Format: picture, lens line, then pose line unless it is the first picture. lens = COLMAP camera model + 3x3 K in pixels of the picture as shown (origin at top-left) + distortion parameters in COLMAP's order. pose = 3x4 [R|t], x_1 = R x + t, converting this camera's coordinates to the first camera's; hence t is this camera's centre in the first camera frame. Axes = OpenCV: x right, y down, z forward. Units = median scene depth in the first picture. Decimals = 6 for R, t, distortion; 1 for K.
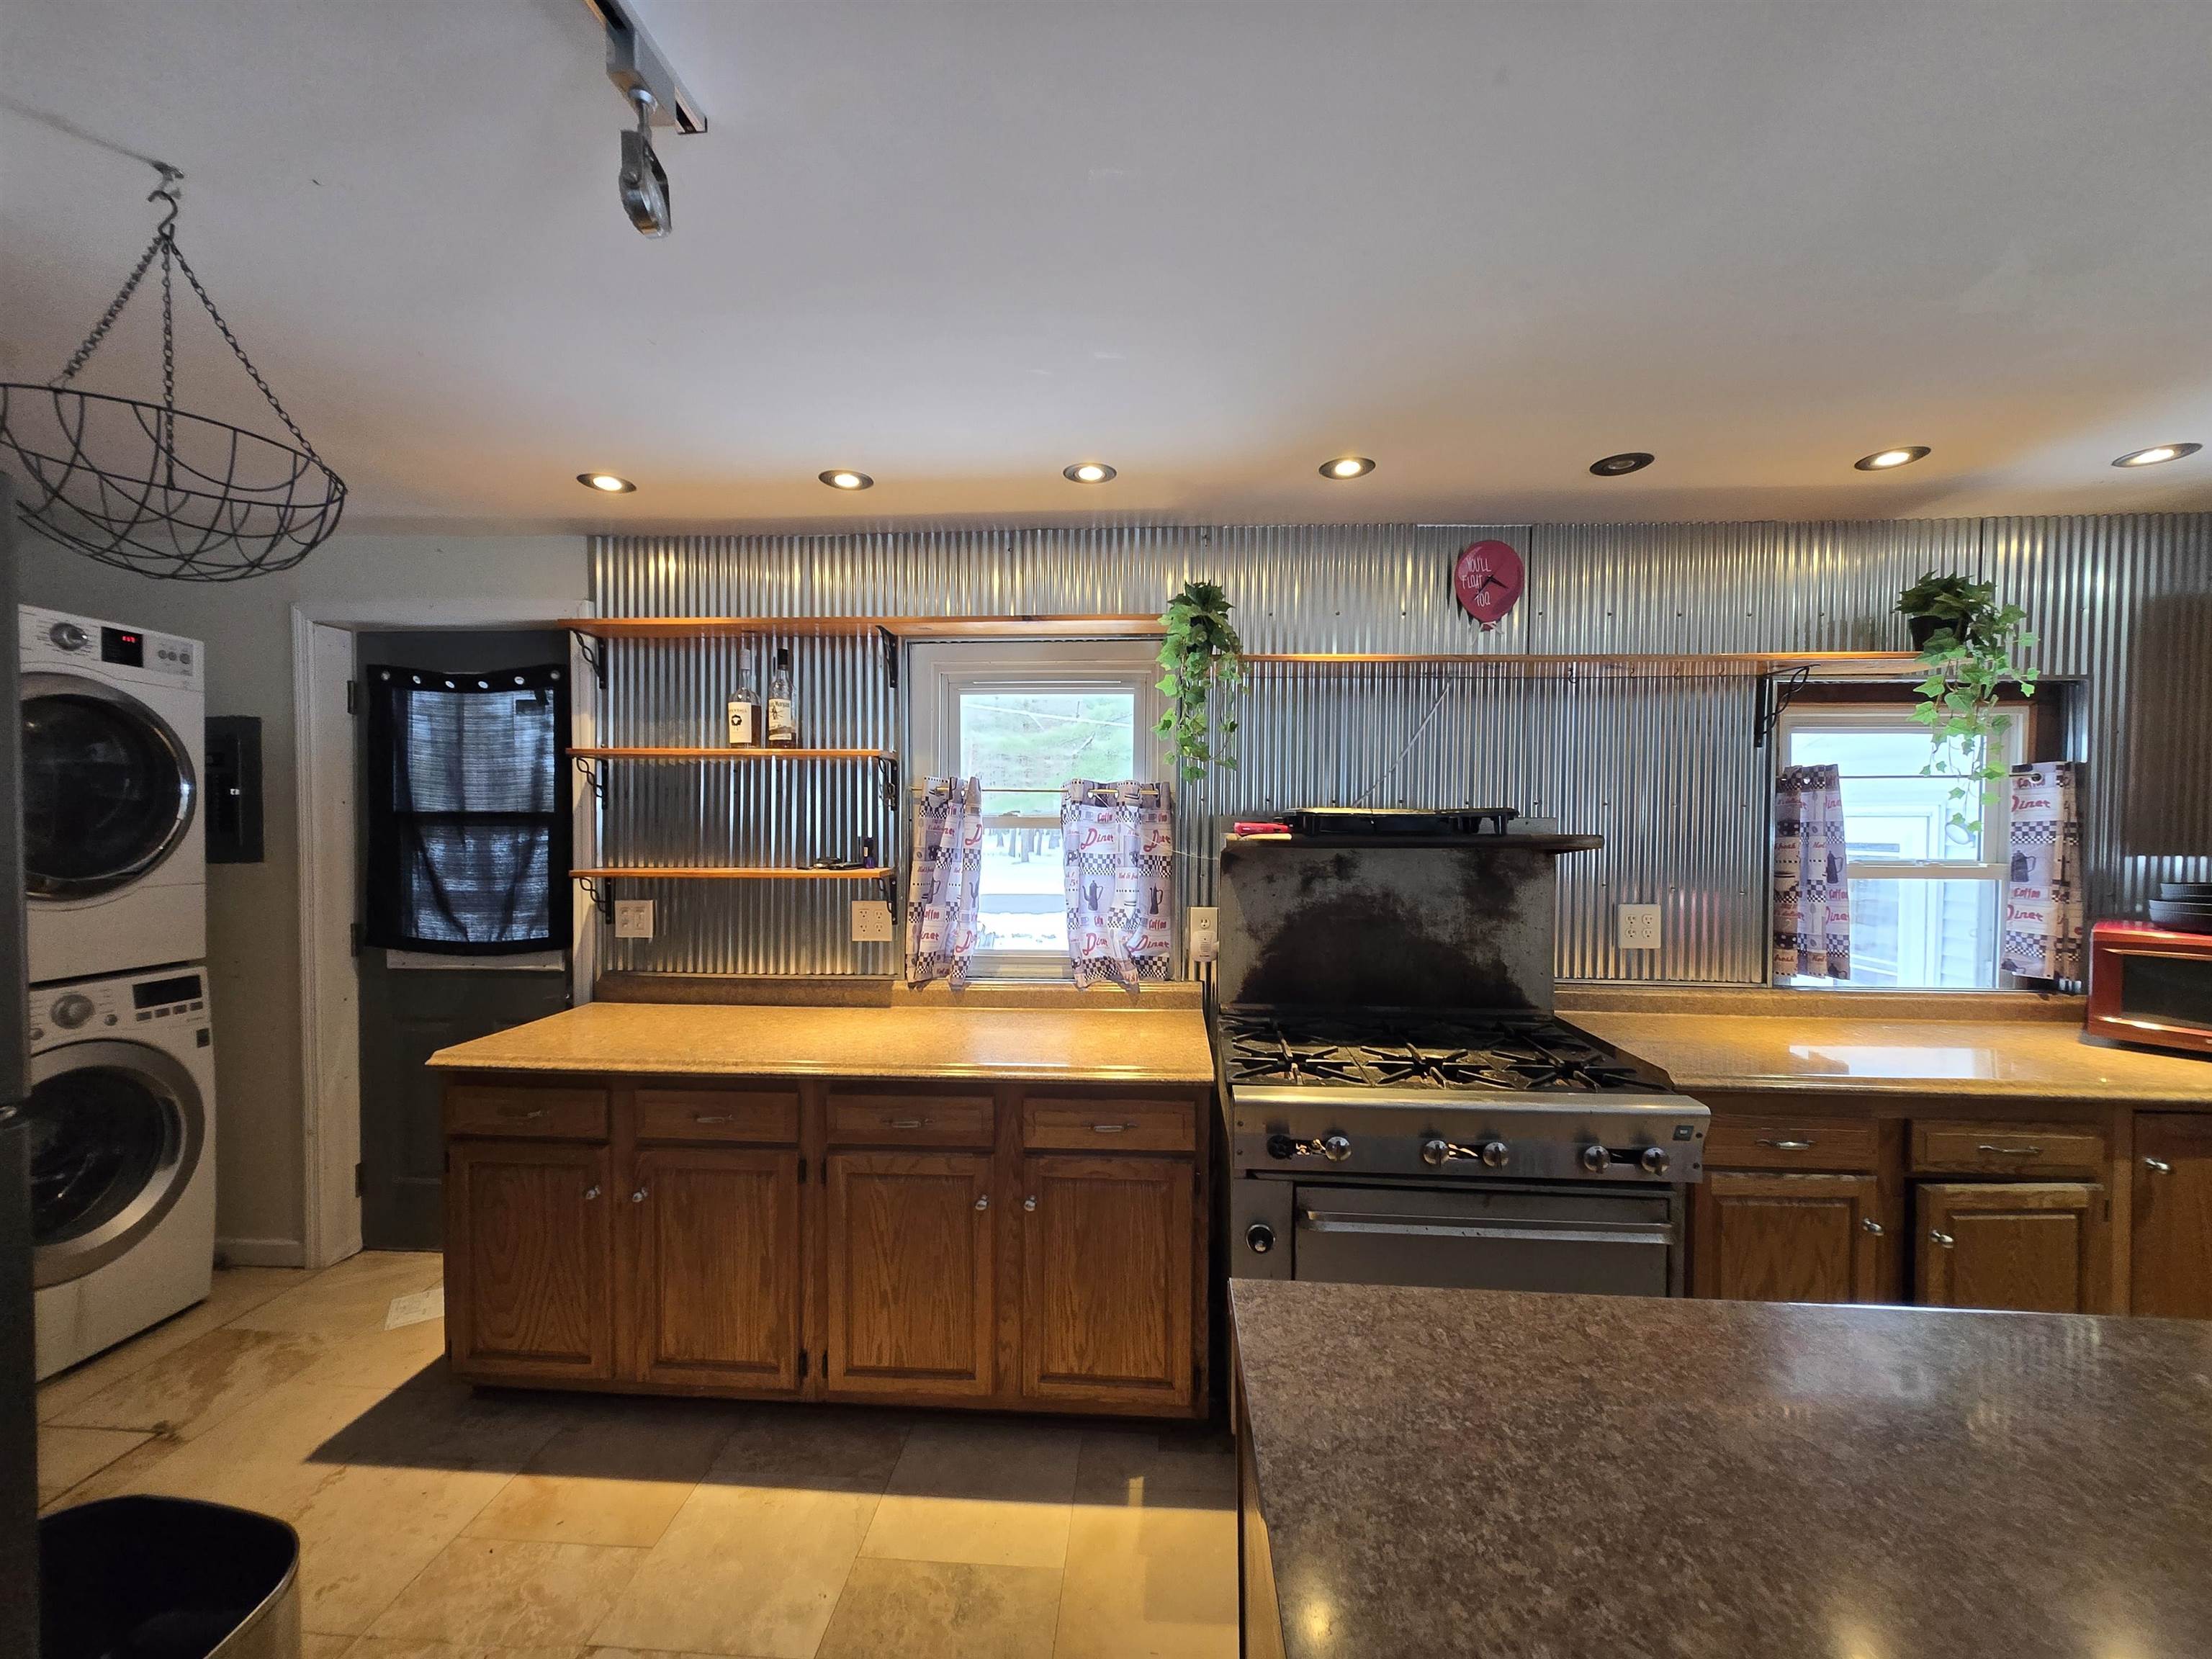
lens RADIAL K [[863.5, 0, 1110.3], [0, 863.5, 832.6], [0, 0, 1]] dist [-0.000732, 0.000441]
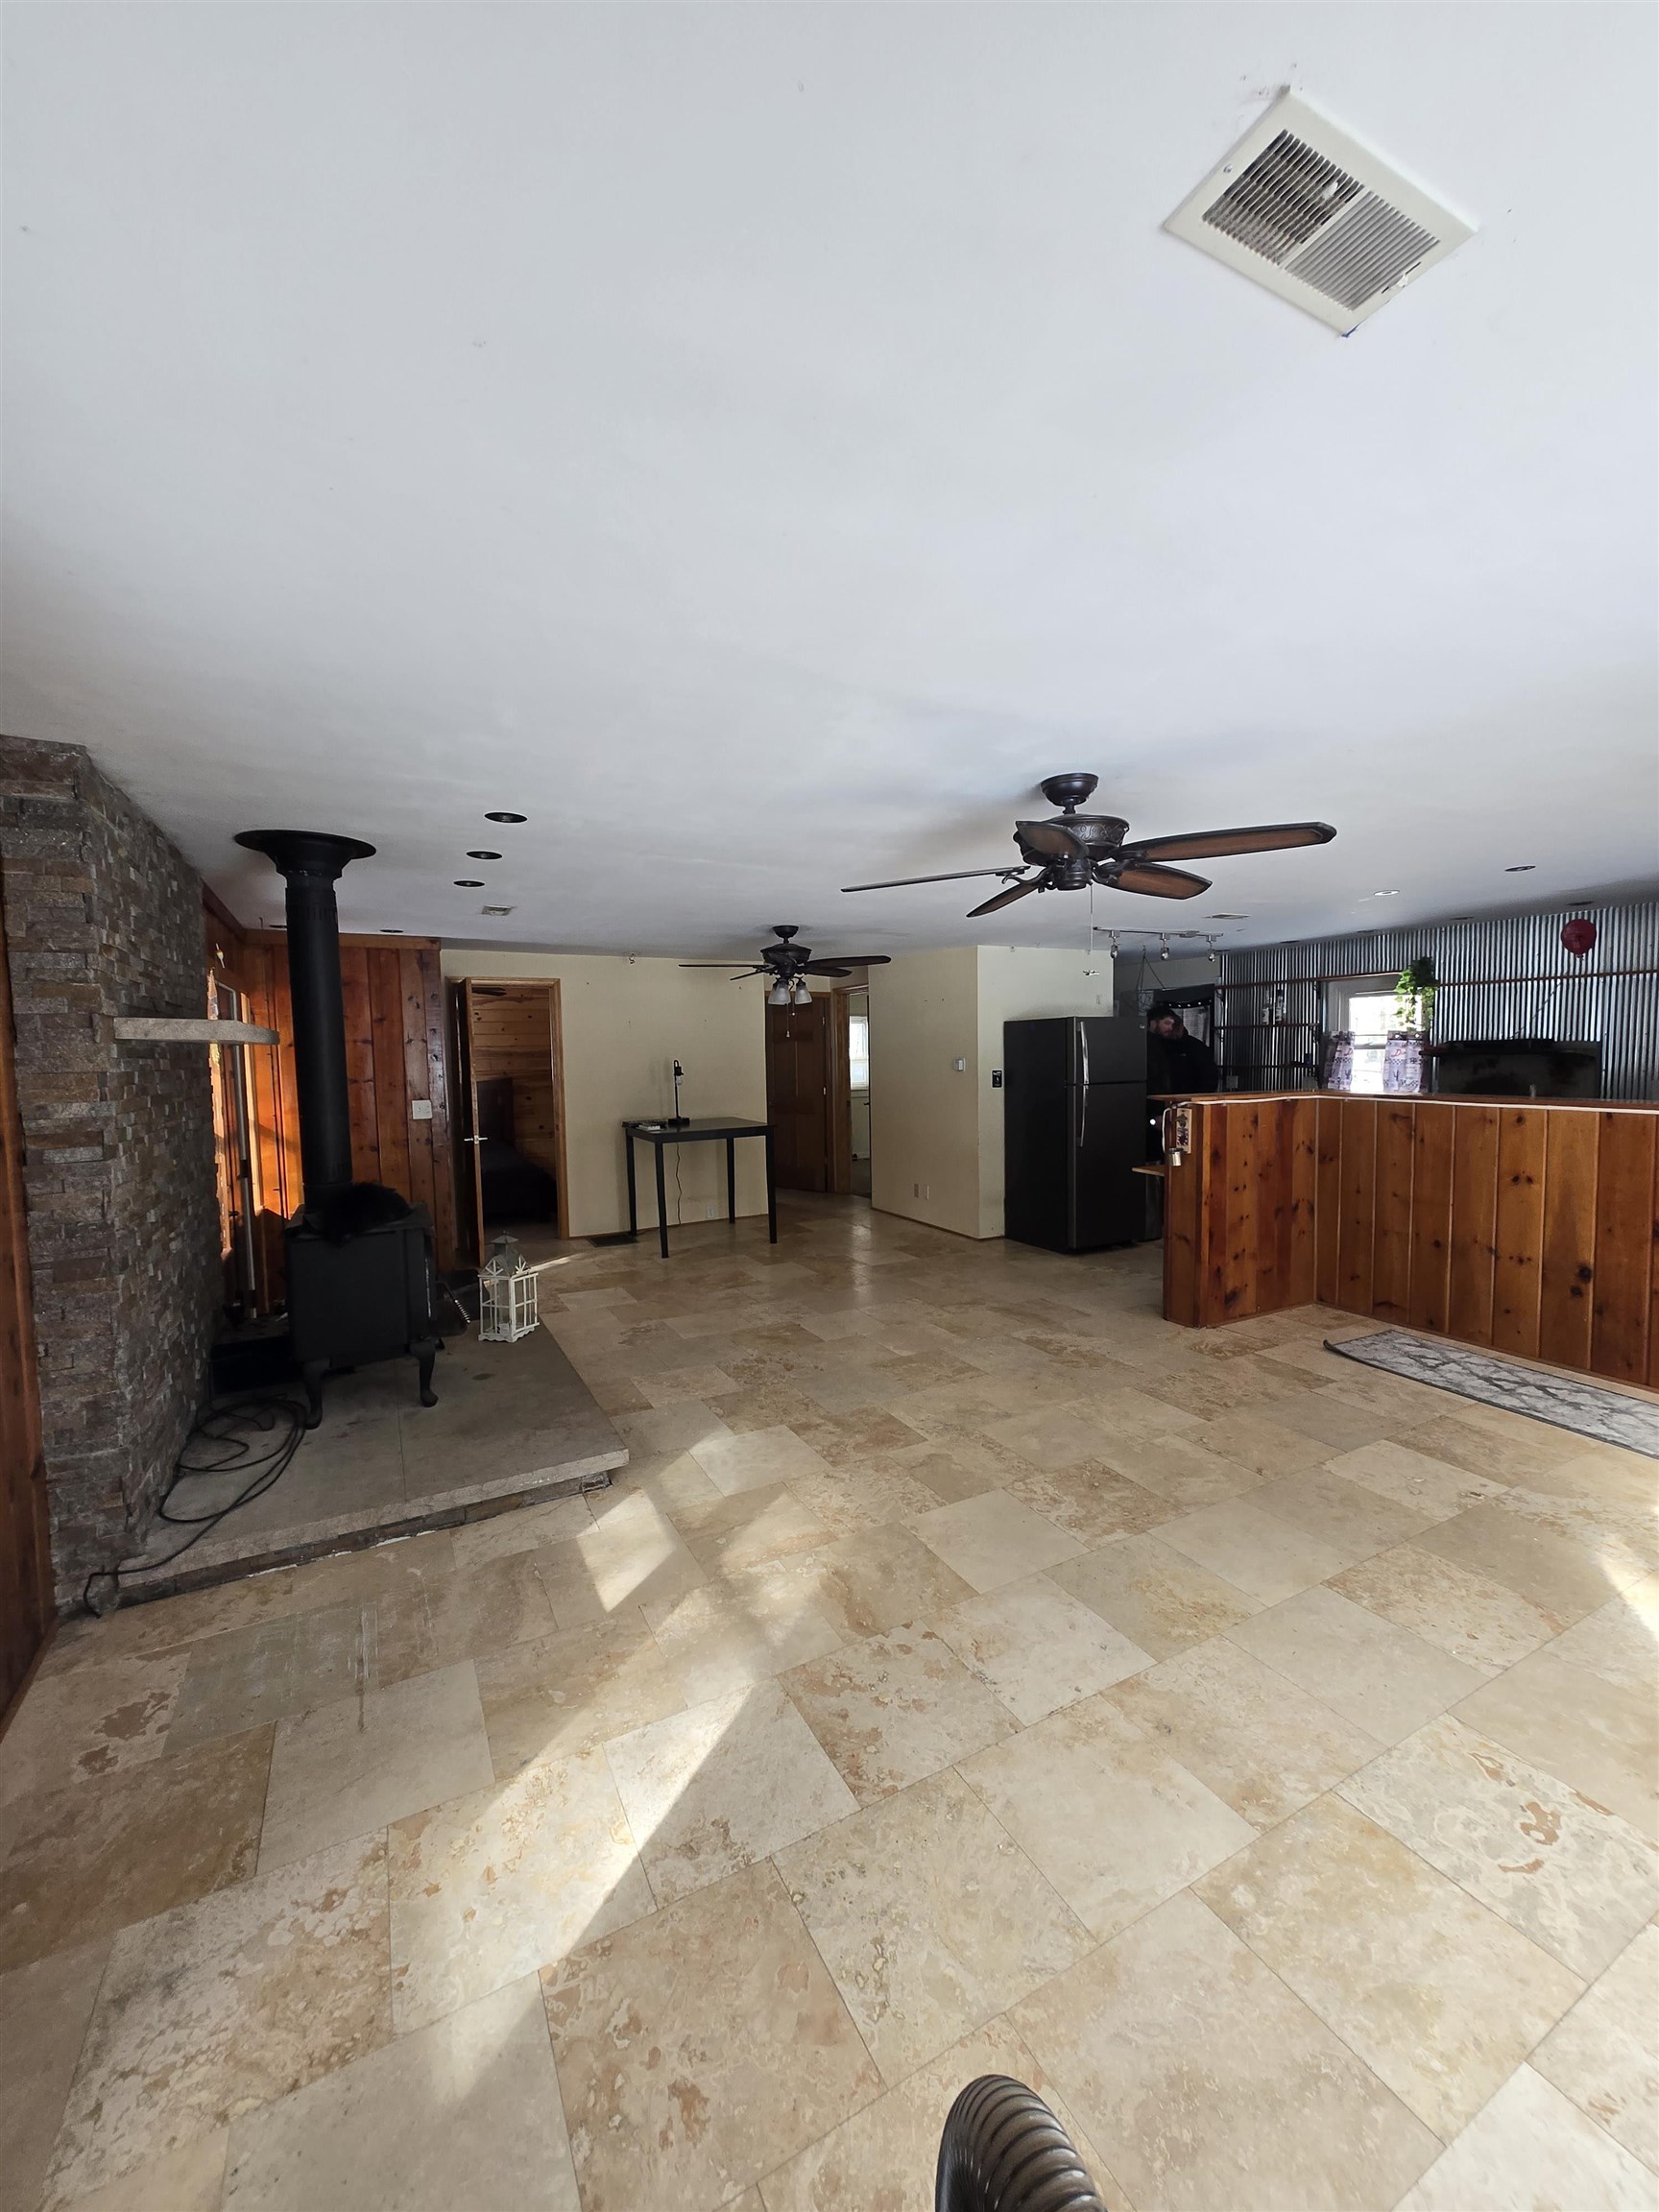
lens RADIAL K [[863.5, 0, 826.3], [0, 863.5, 1109.9], [0, 0, 1]] dist [-0.000732, 0.000441]
pose [[0.519975, 0.041960, -0.853151, 1.392757], [0.009685, 0.998439, 0.055008, 0.019362], [0.854127, -0.036866, 0.518756, -1.920650]]
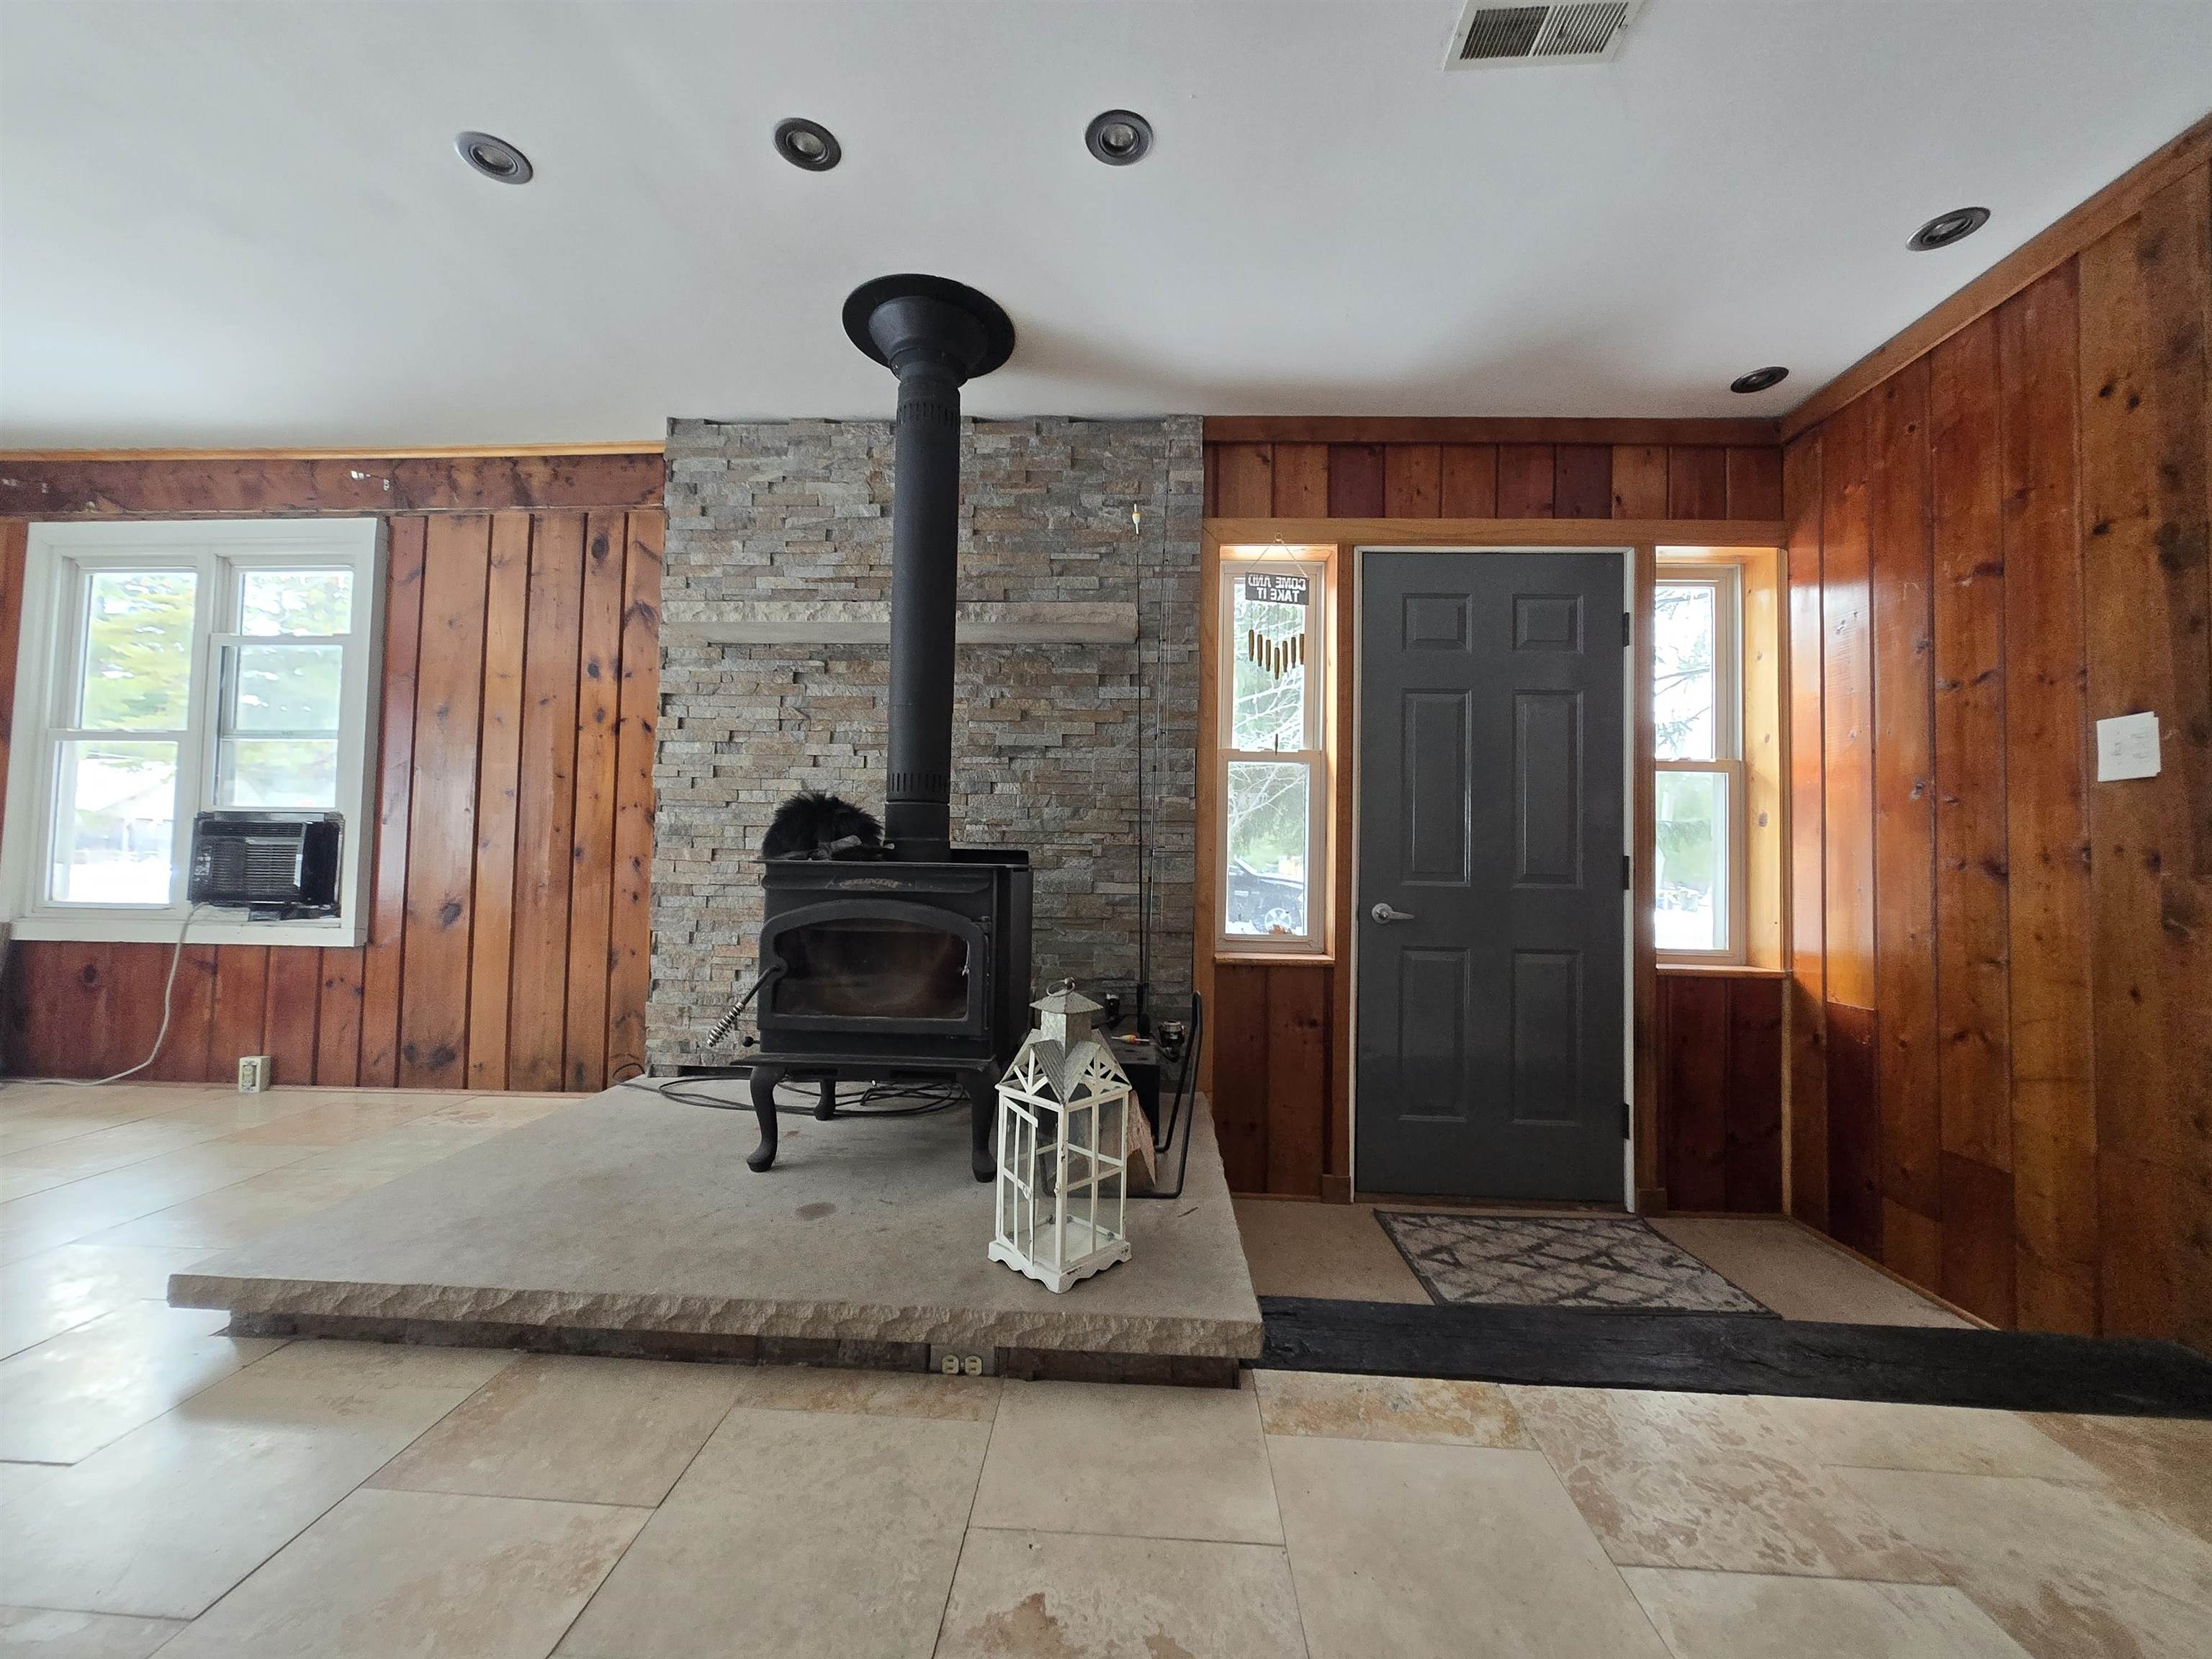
lens RADIAL K [[863.5, 0, 1108.5], [0, 863.5, 832.0], [0, 0, 1]] dist [-0.000732, 0.000441]
pose [[-0.999468, -0.028411, -0.016042, -0.382403], [-0.028067, 0.999379, -0.021301, 0.247437], [0.016637, -0.020839, -0.999644, -0.945031]]
